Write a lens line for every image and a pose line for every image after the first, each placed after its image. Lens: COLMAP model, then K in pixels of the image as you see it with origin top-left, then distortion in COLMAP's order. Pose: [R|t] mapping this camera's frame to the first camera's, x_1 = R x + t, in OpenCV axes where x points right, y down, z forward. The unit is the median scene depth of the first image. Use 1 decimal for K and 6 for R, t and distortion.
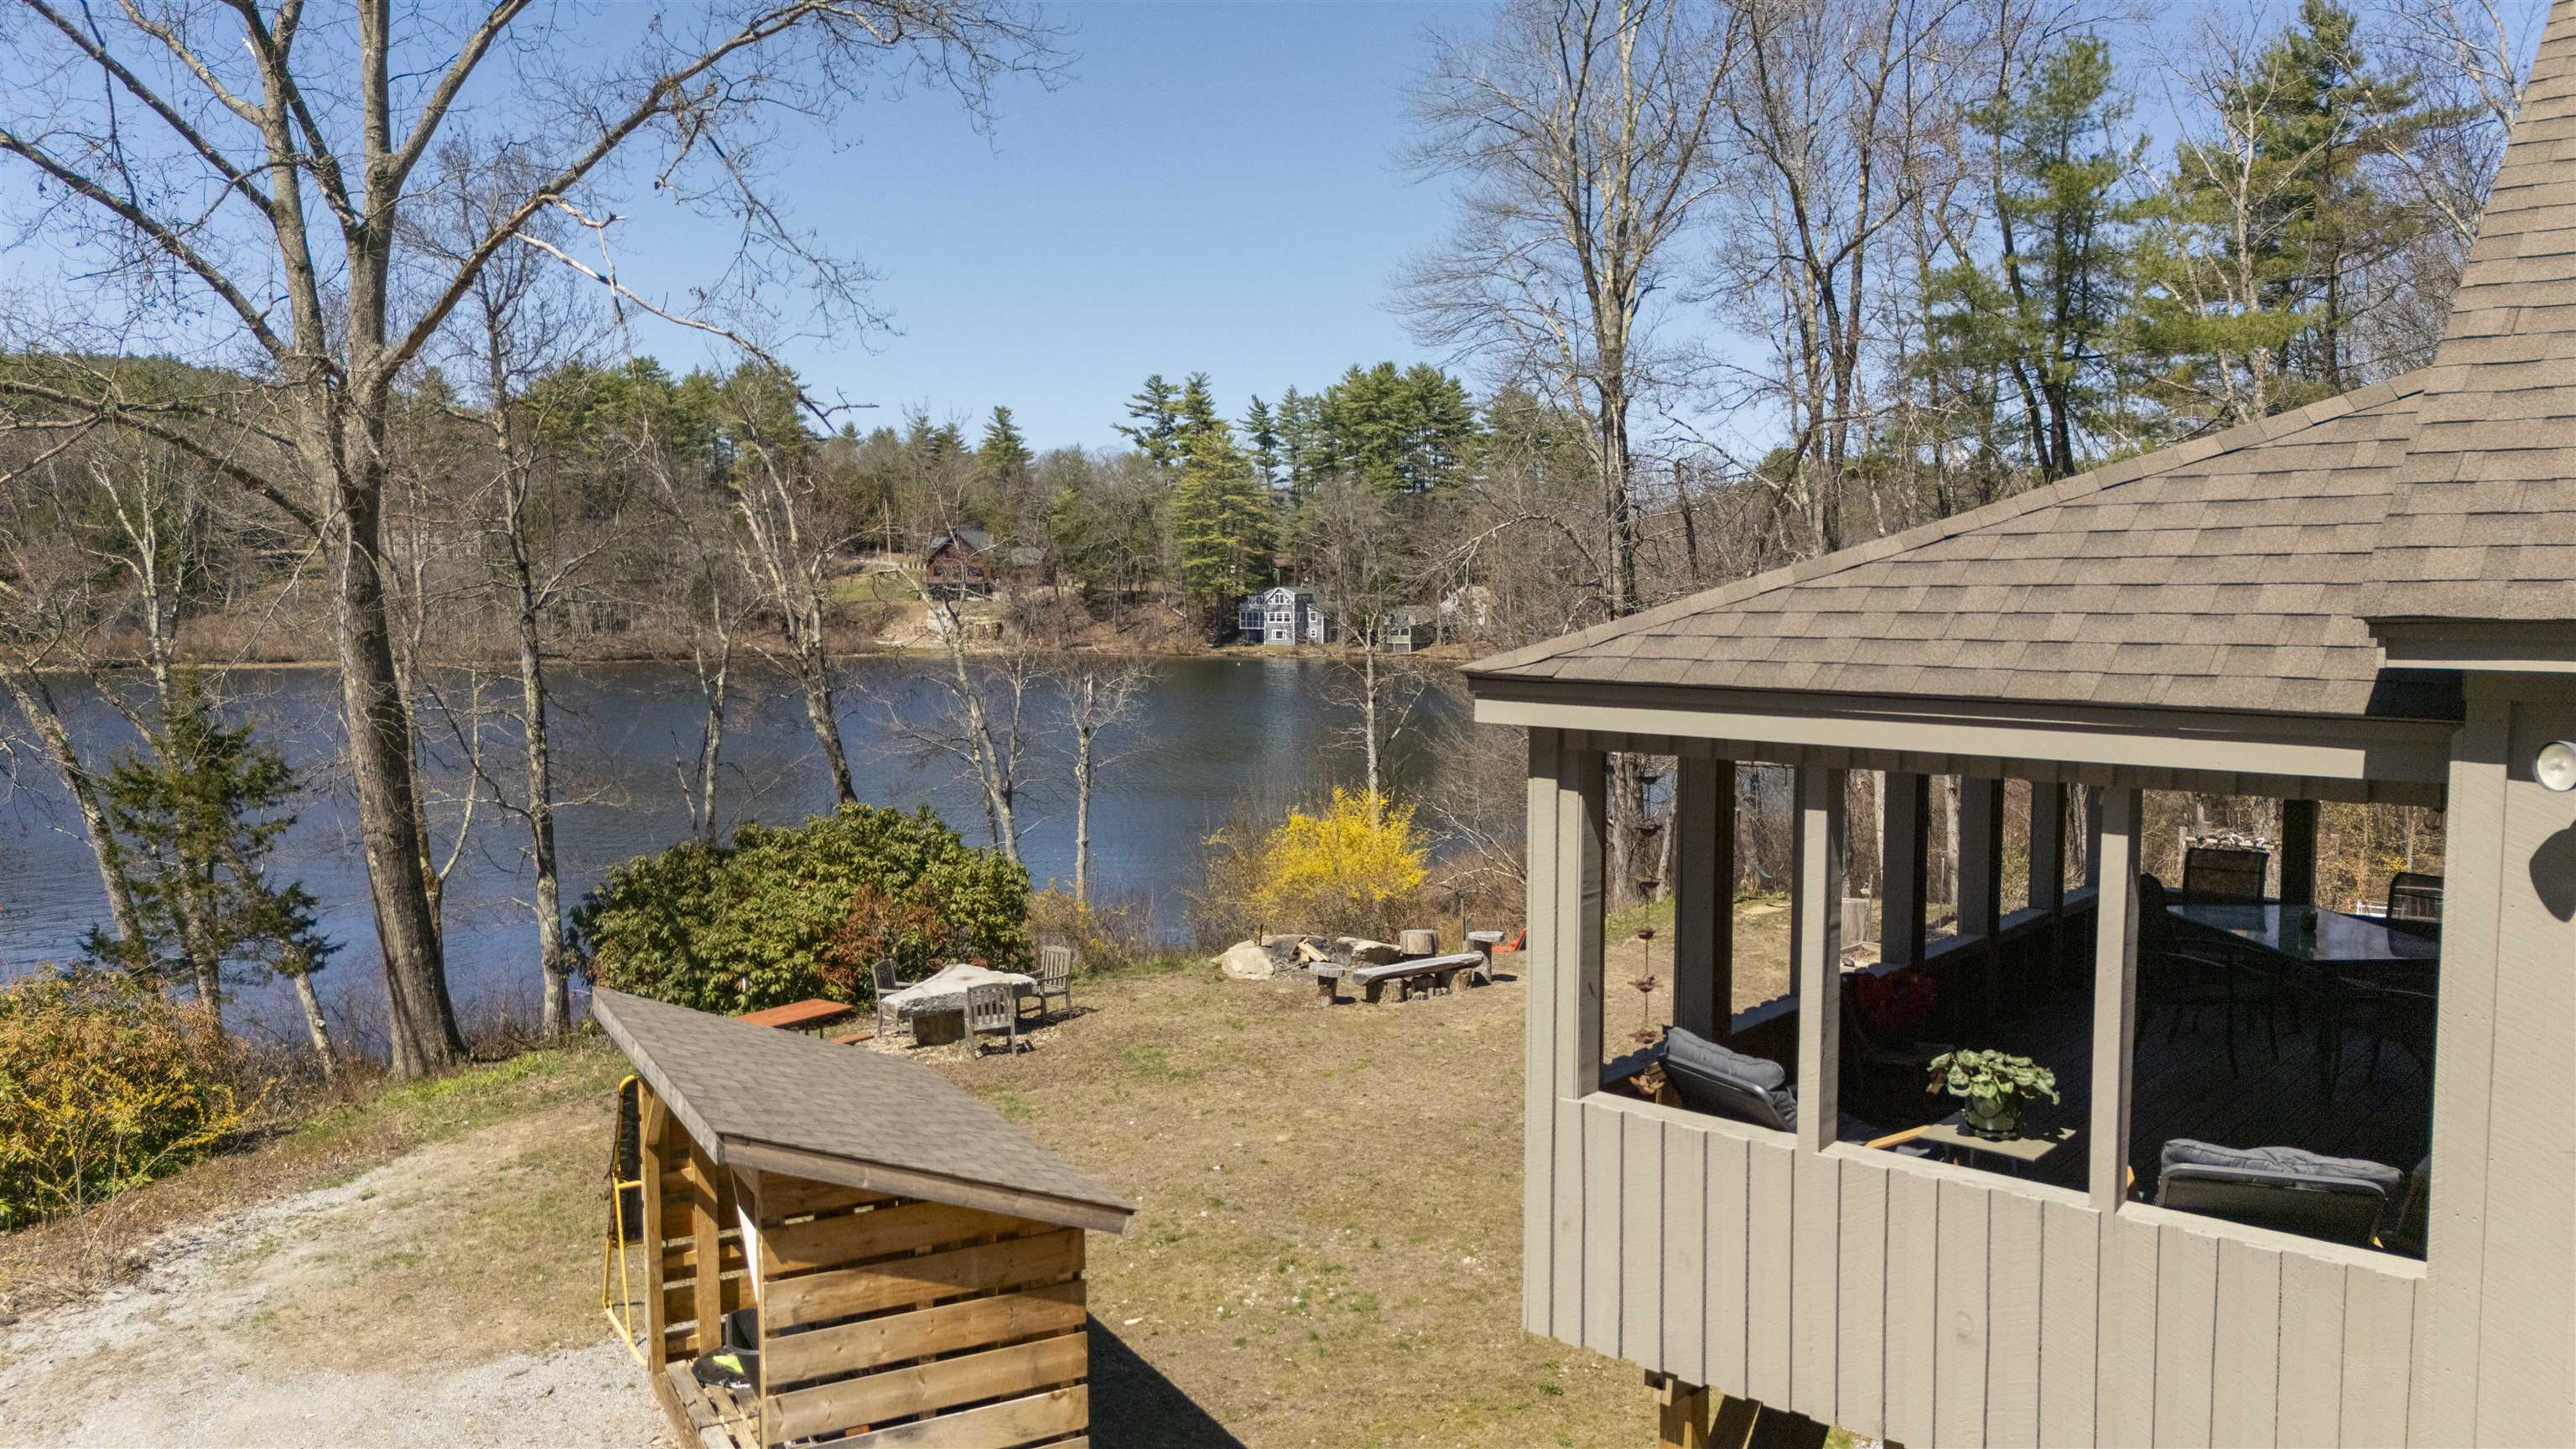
lens RADIAL K [[1875.5, 0, 1288.0], [0, 1875.5, 724.5], [0, 0, 1]] dist [0.075972, -0.069845]
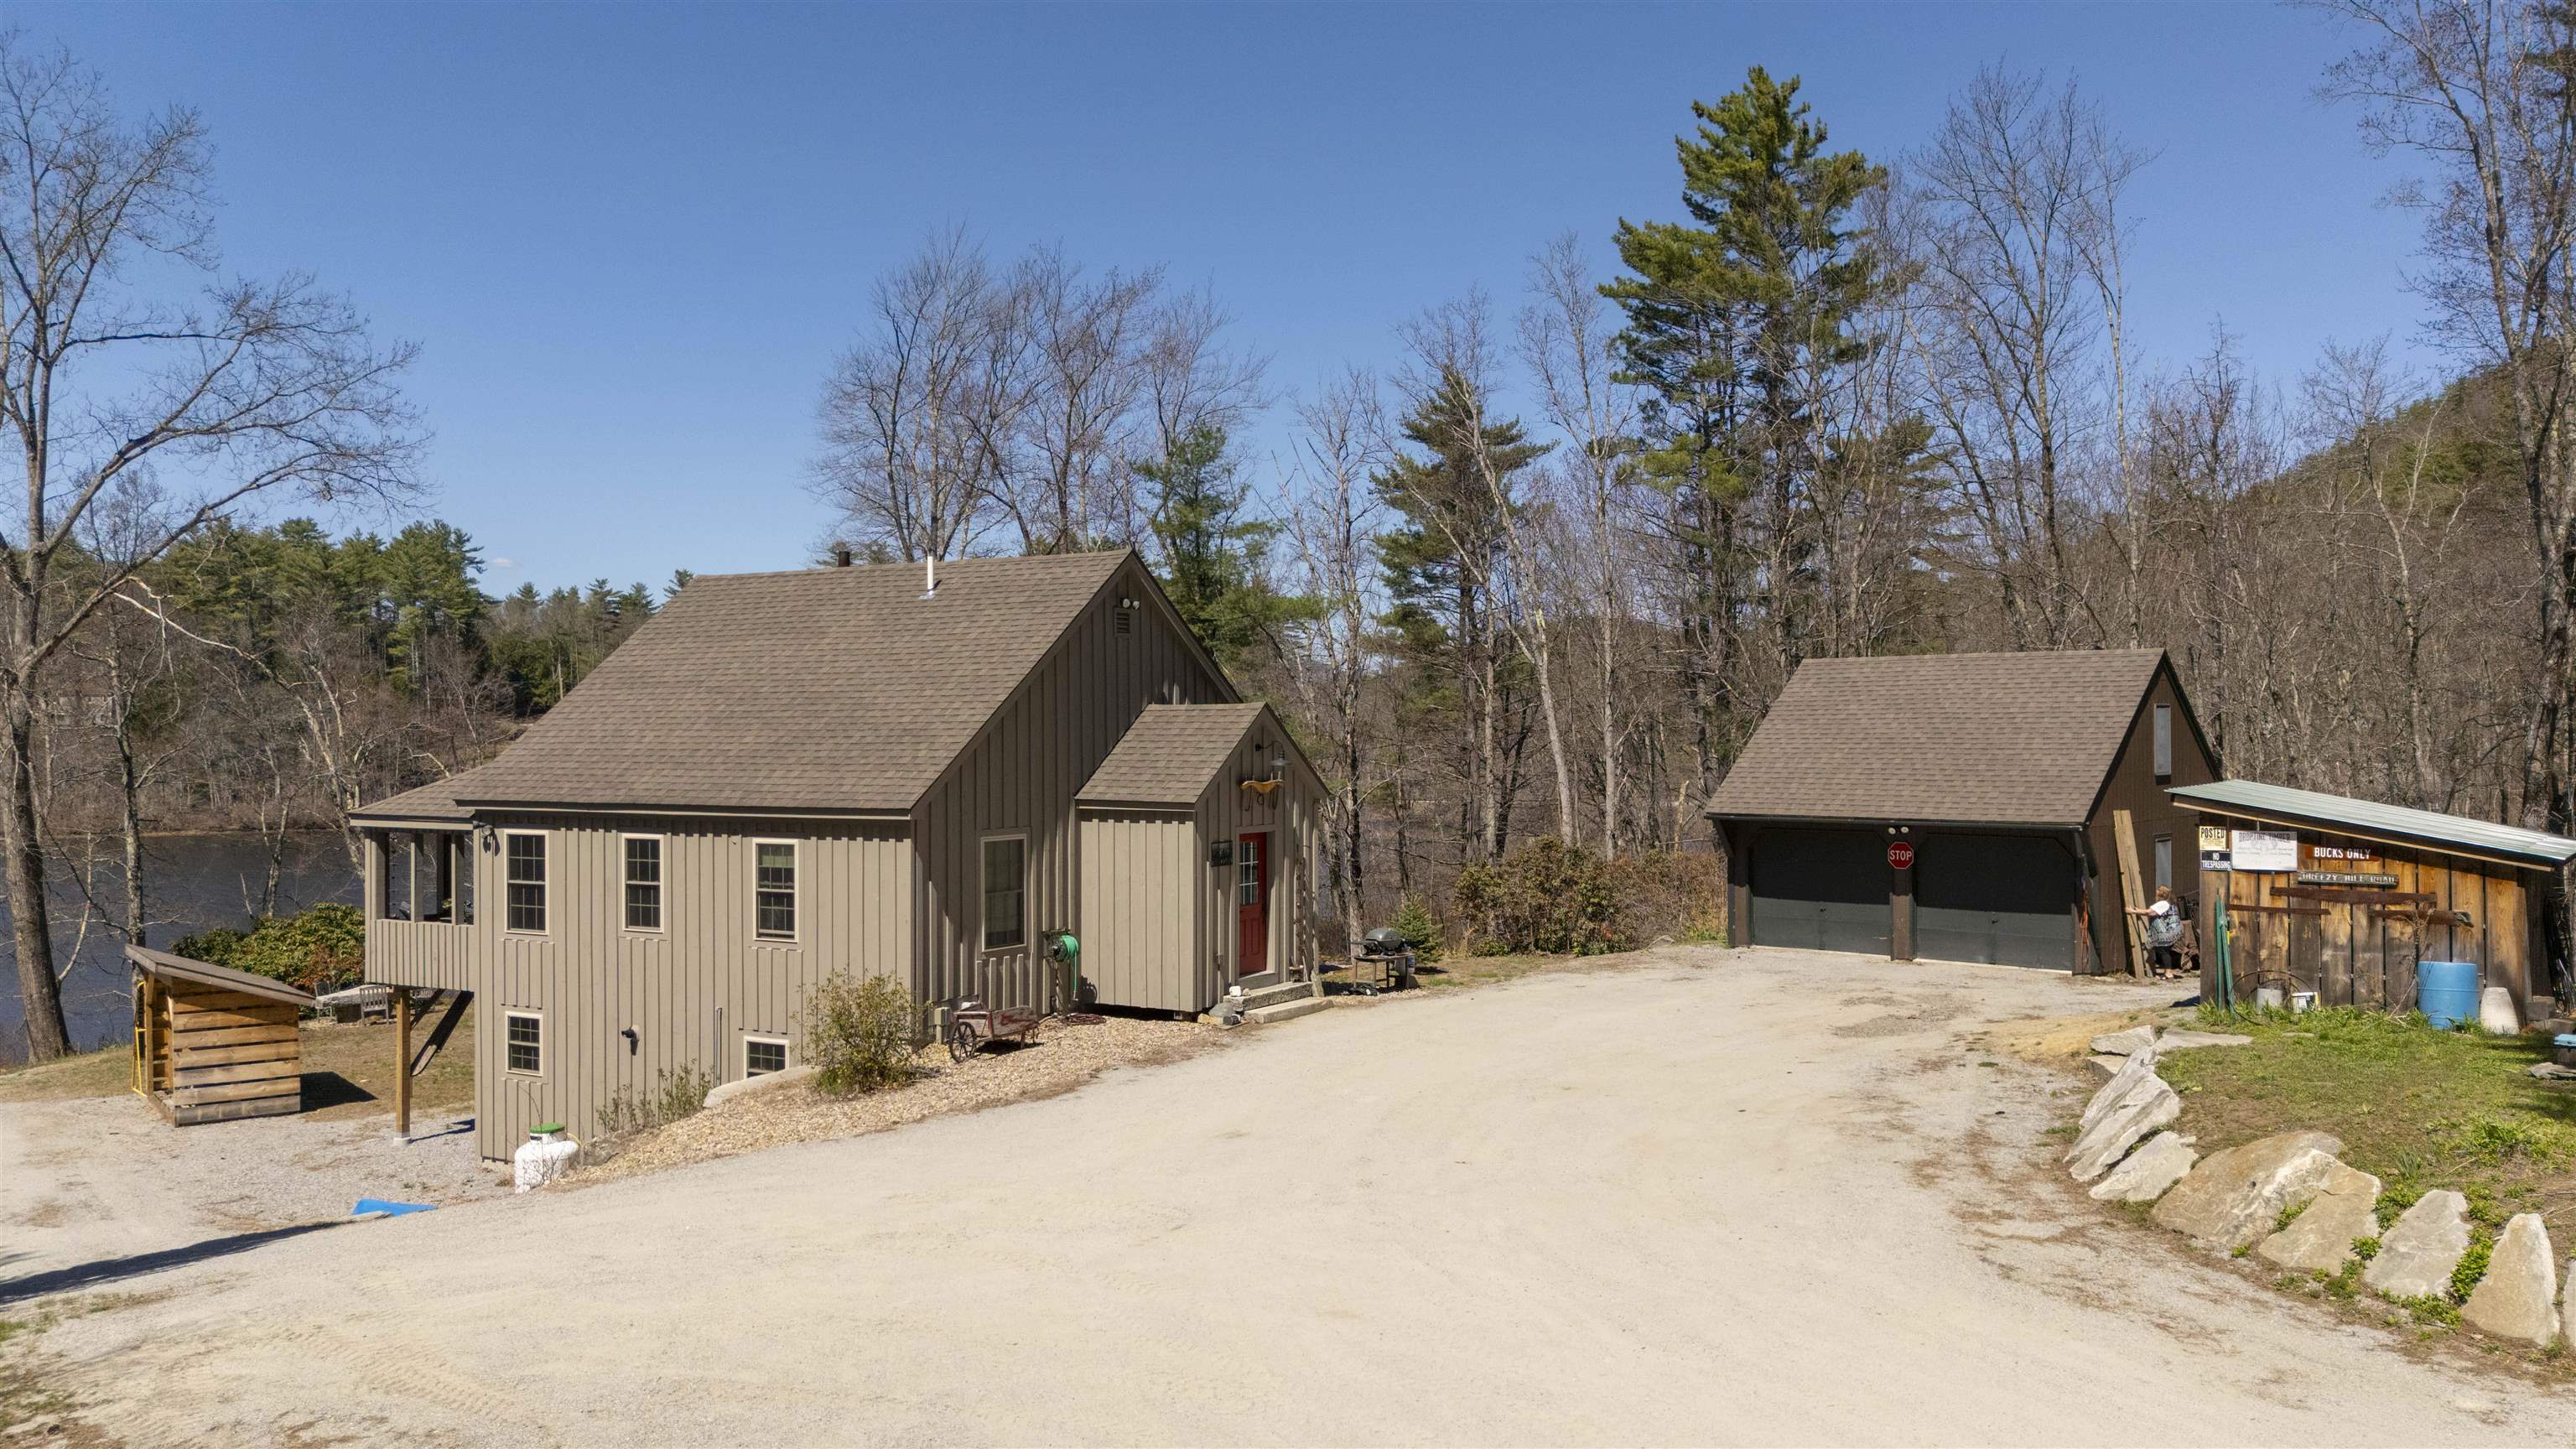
lens RADIAL K [[1947.3, 0, 1384.6], [0, 1947.3, 739.8], [0, 0, 1]] dist [0.003961, -0.002508]
pose [[0.984474, -0.006419, 0.175410, 0.274080], [0.019558, 0.997120, -0.073277, 0.029209], [-0.174435, 0.075570, 0.981765, -0.615441]]
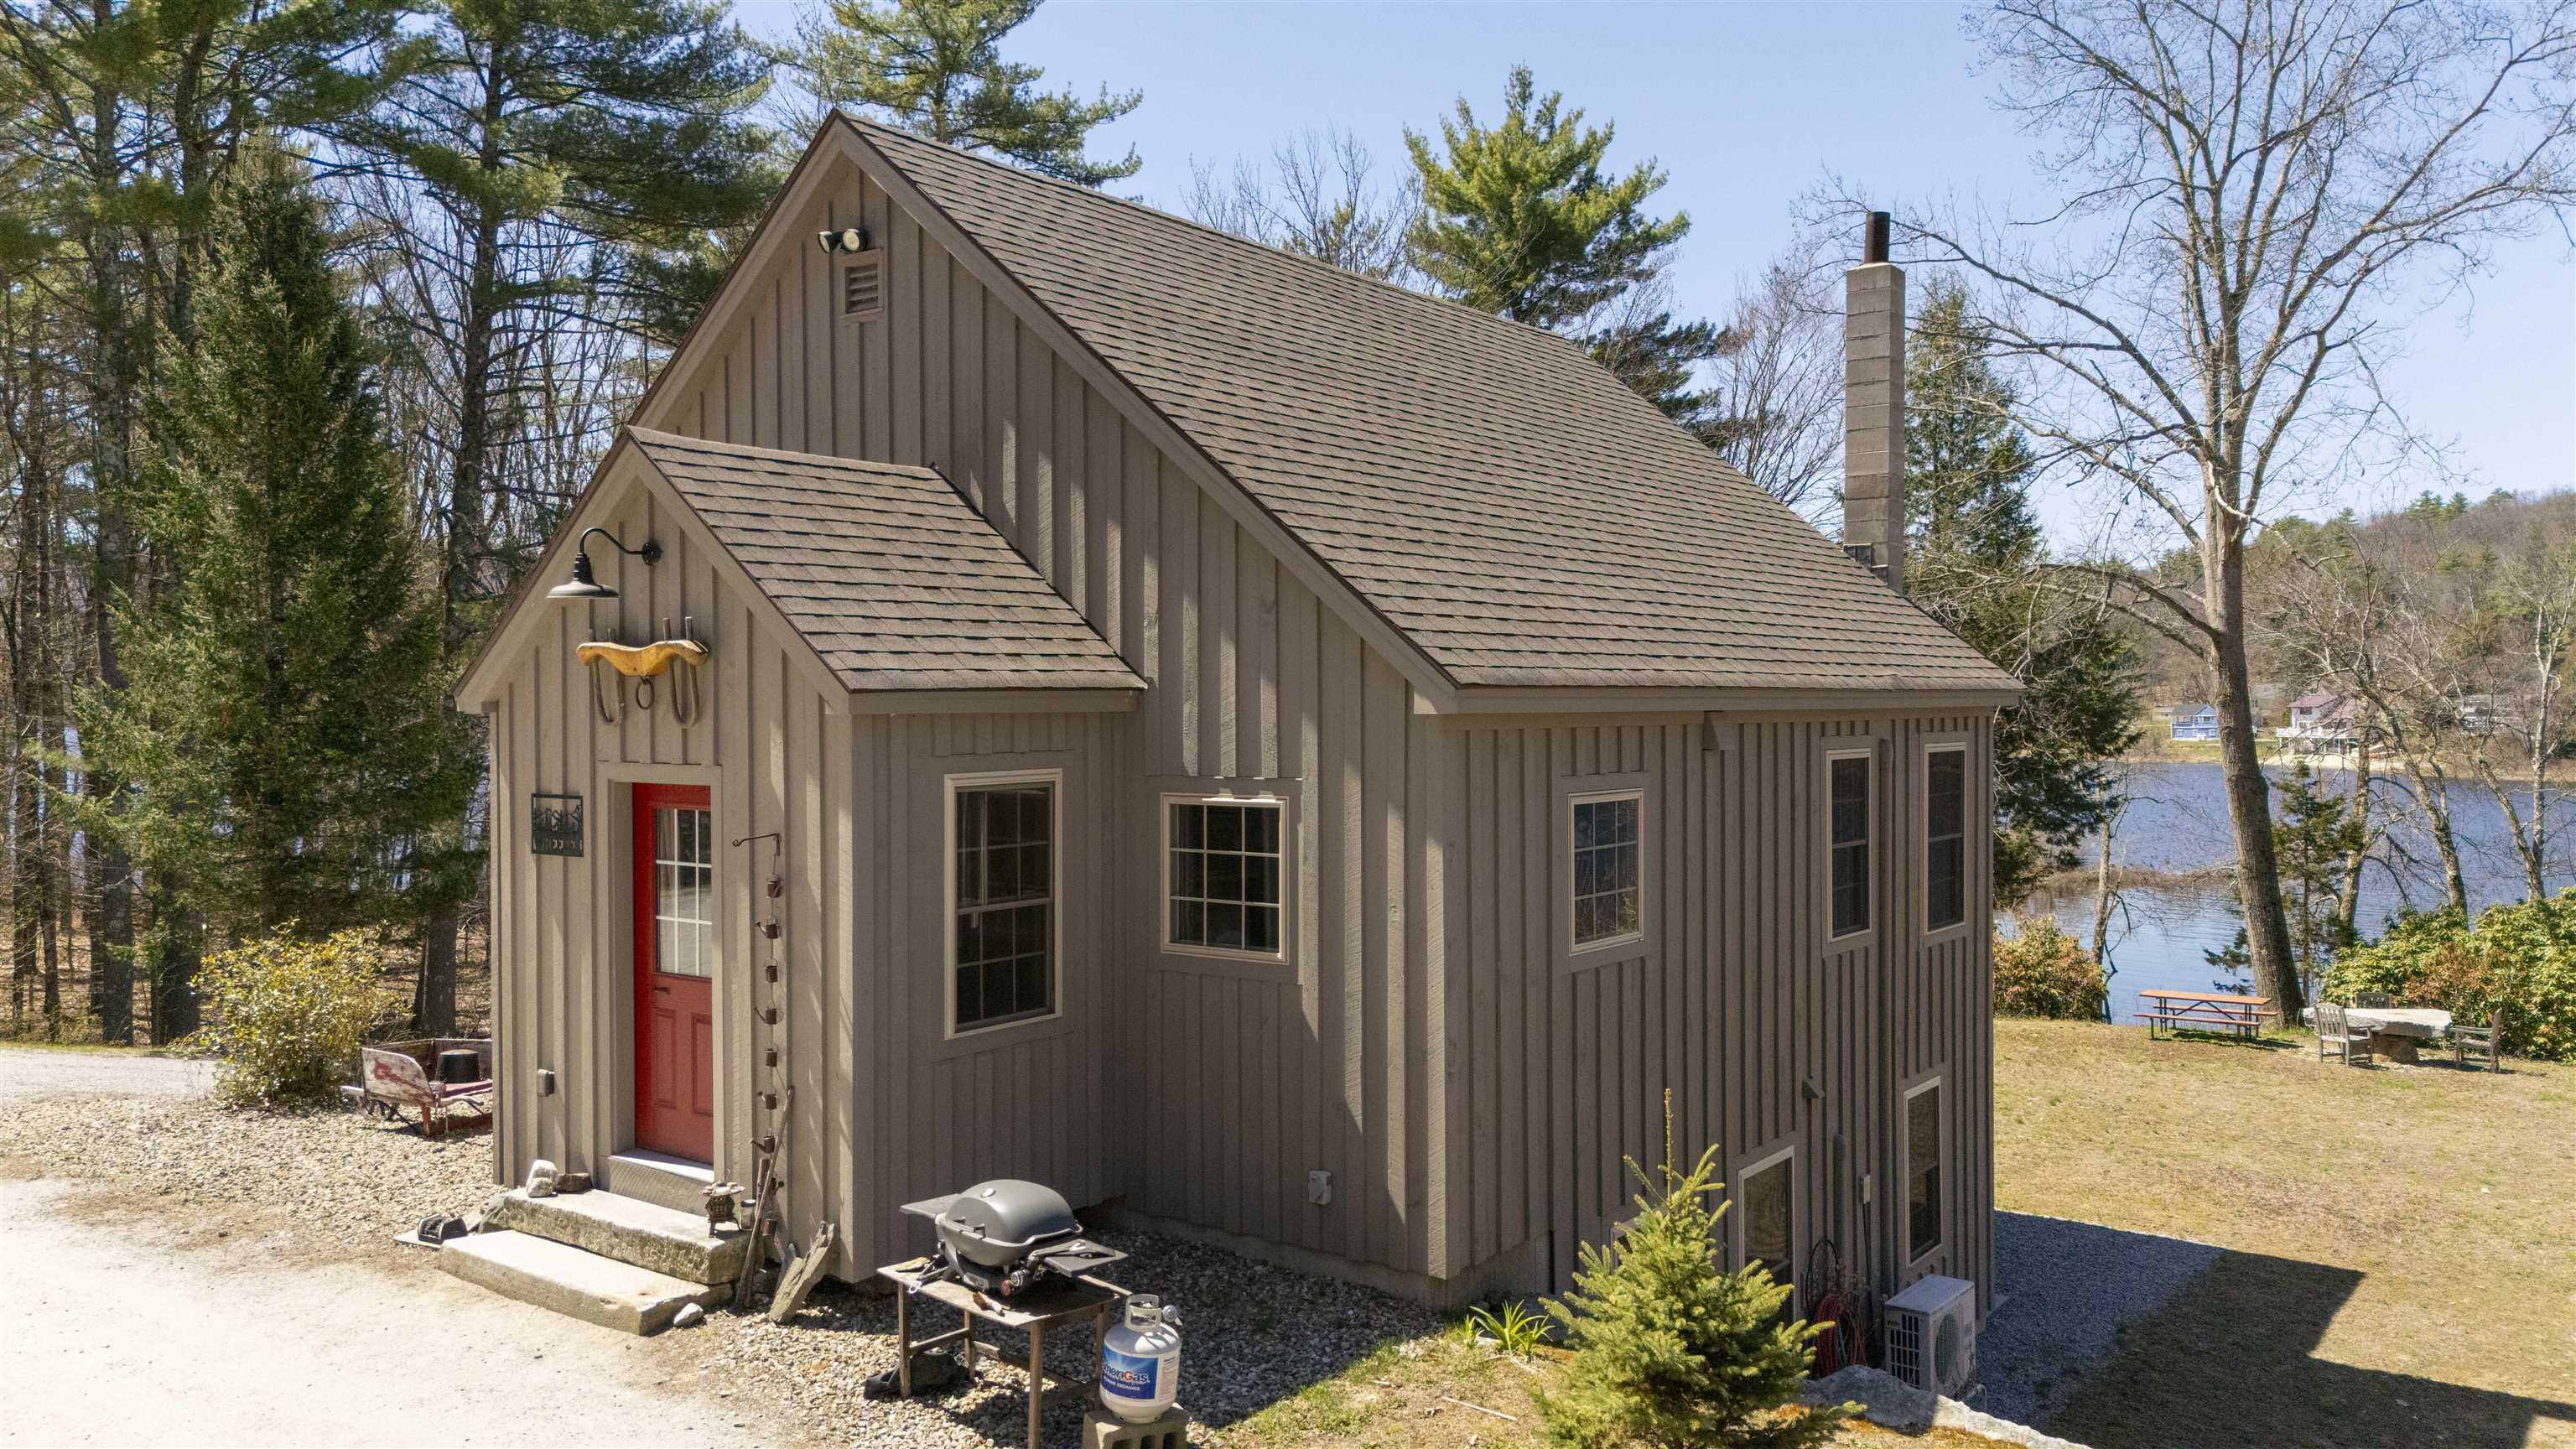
lens RADIAL K [[1871.7, 0, 1288.0], [0, 1871.7, 724.5], [0, 0, 1]] dist [0.100505, -0.117449]
pose [[0.061432, 0.013845, -0.998015, 0.592114], [-0.075028, 0.997139, 0.009214, -0.004382], [0.995287, 0.074313, 0.062295, 0.113494]]
